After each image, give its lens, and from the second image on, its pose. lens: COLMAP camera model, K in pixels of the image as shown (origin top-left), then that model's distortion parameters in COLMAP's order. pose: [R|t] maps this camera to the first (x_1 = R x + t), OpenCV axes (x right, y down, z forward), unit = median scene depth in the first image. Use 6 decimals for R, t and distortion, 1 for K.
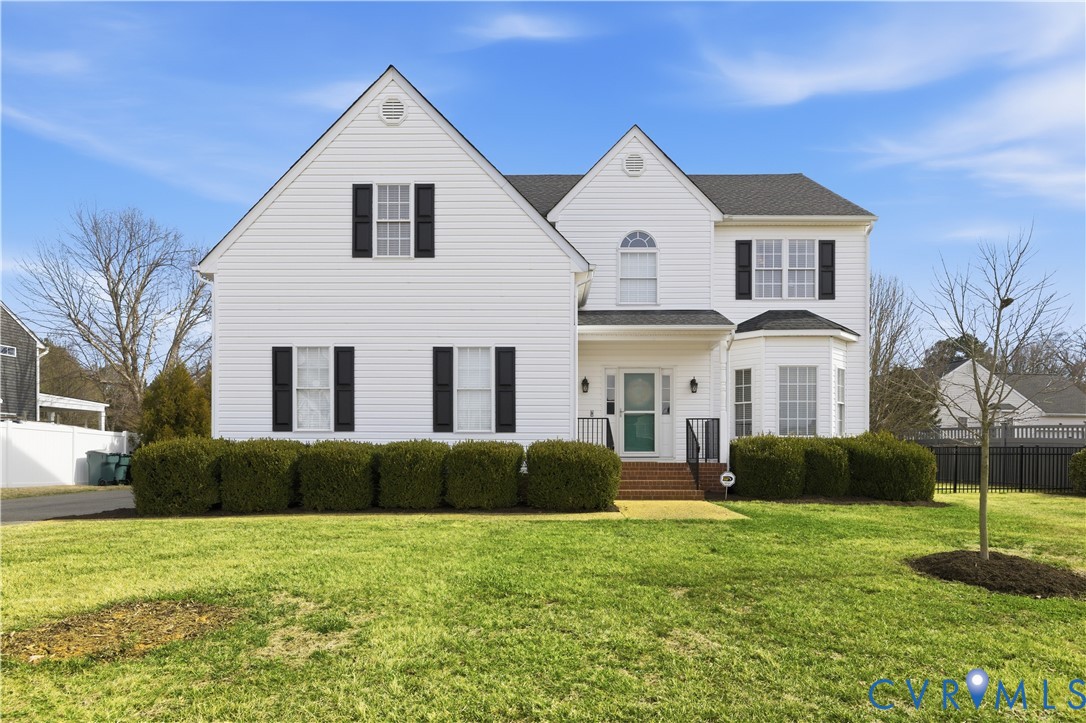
lens RADIAL K [[635.7, 0, 513.5], [0, 635.7, 475.0], [0, 0, 1]] dist [0.039000, -0.000672]
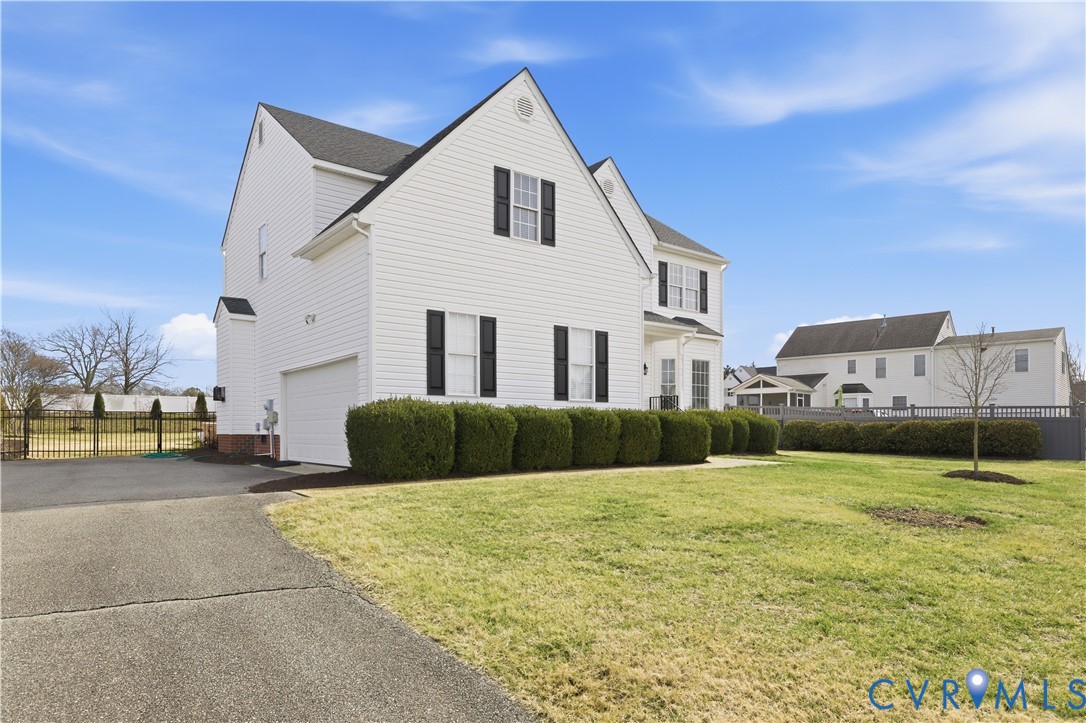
lens RADIAL K [[678.2, 0, 541.6], [0, 678.2, 443.0], [0, 0, 1]] dist [-0.001363, -0.001192]
pose [[0.781549, -0.008250, 0.623790, -0.750520], [-0.000474, 0.999904, 0.013819, -0.006605], [-0.623844, -0.011096, 0.781470, 0.056093]]
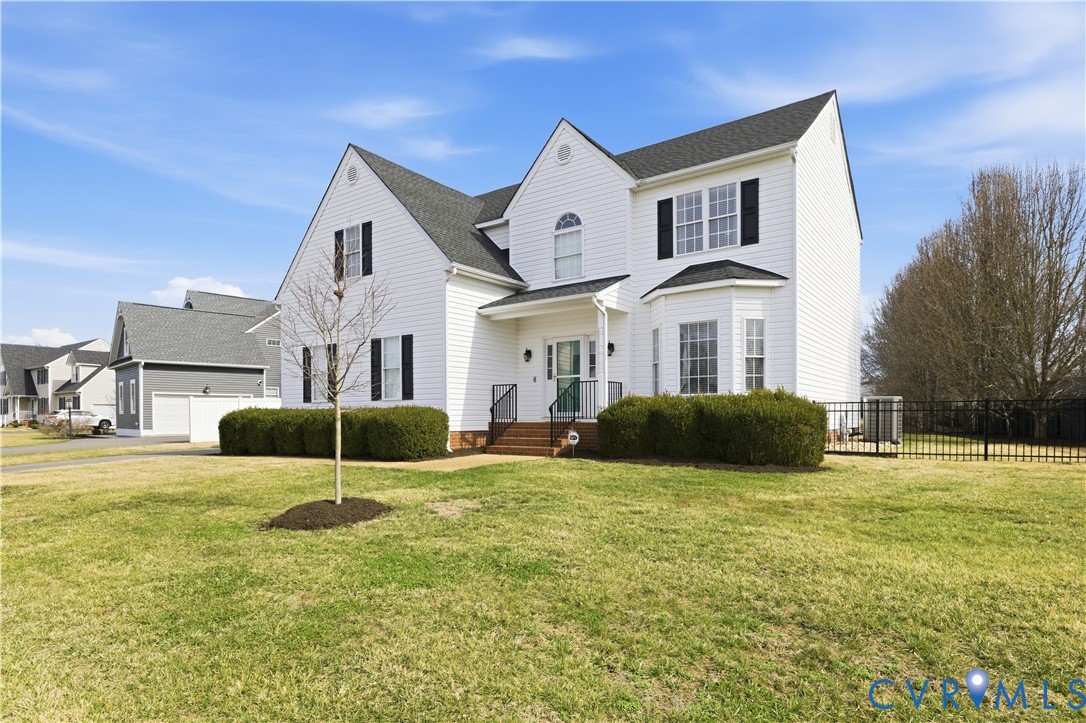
lens RADIAL K [[593.7, 0, 542.3], [0, 593.7, 431.4], [0, 0, 1]] dist [0.056111, 0.000177]
pose [[0.820555, 0.005653, -0.571540, 0.765740], [-0.004210, 0.999984, 0.003845, -0.007063], [0.571552, -0.000749, 0.820565, 0.127607]]
